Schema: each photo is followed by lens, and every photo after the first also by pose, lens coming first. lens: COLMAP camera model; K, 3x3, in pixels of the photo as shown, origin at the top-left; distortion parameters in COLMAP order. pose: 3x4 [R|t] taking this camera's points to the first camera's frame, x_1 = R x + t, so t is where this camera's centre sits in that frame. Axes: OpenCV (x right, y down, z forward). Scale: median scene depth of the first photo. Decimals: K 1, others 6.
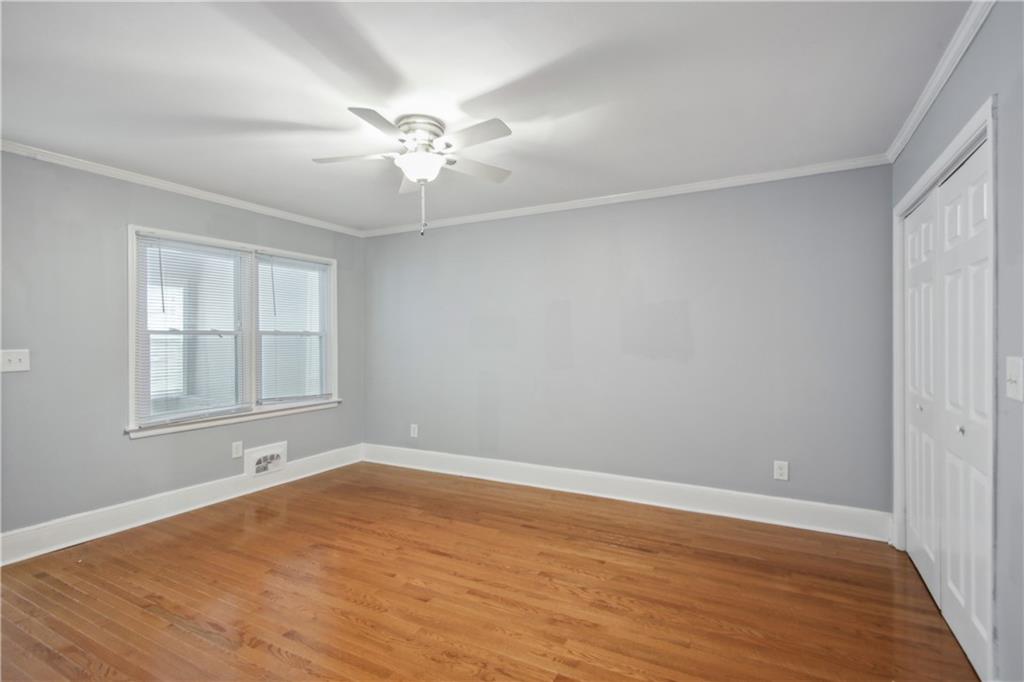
lens RADIAL K [[499.8, 0, 509.4], [0, 499.8, 343.5], [0, 0, 1]] dist [0.030426, -0.008032]
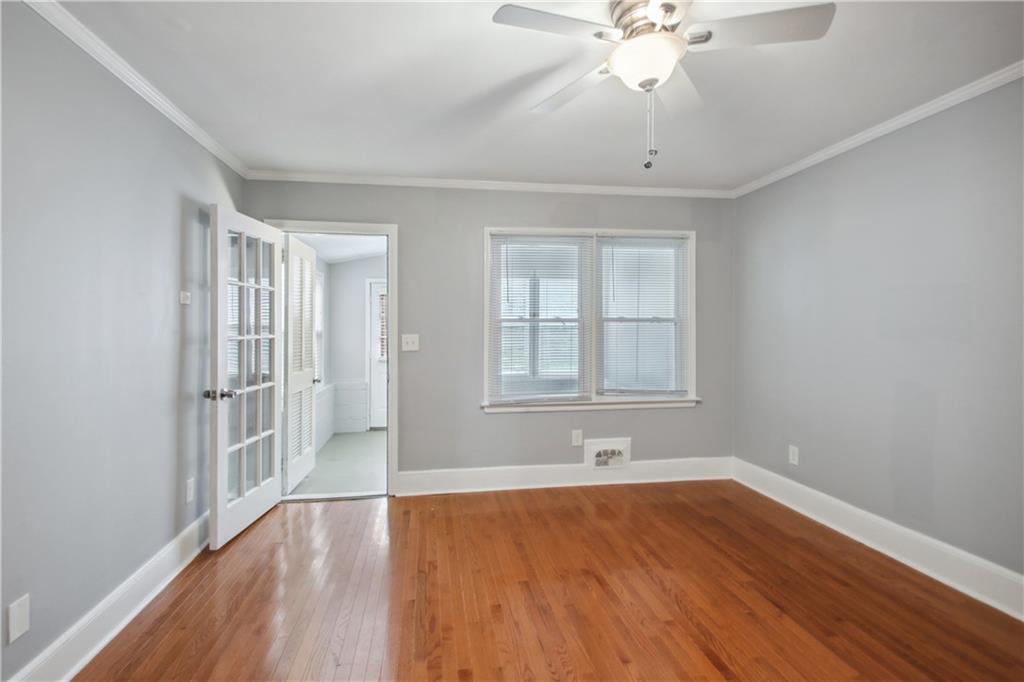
lens RADIAL K [[499.8, 0, 505.7], [0, 499.8, 330.2], [0, 0, 1]] dist [0.030426, -0.008032]
pose [[0.614790, 0.006488, -0.788664, 0.161632], [-0.005277, 0.999978, 0.004112, -0.005076], [0.788673, 0.001634, 0.614811, 0.311311]]
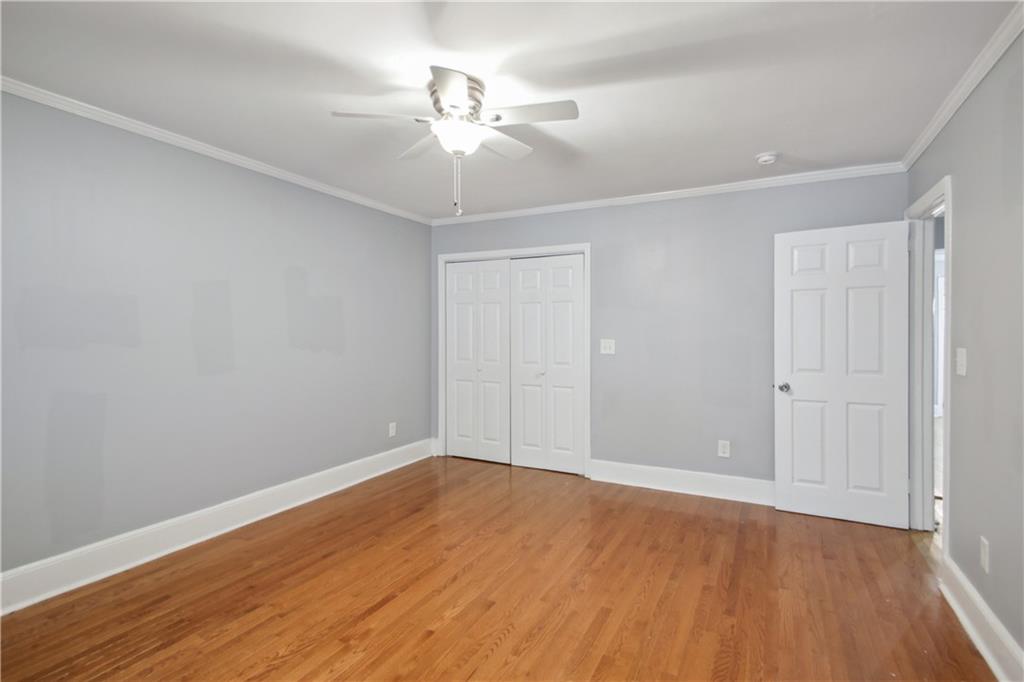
lens RADIAL K [[499.8, 0, 518.2], [0, 499.8, 334.5], [0, 0, 1]] dist [0.030426, -0.008032]
pose [[-0.028087, -0.002690, 0.999602, -0.742938], [0.006227, 0.999977, 0.002866, -0.004561], [-0.999586, 0.006305, -0.028070, 0.640918]]
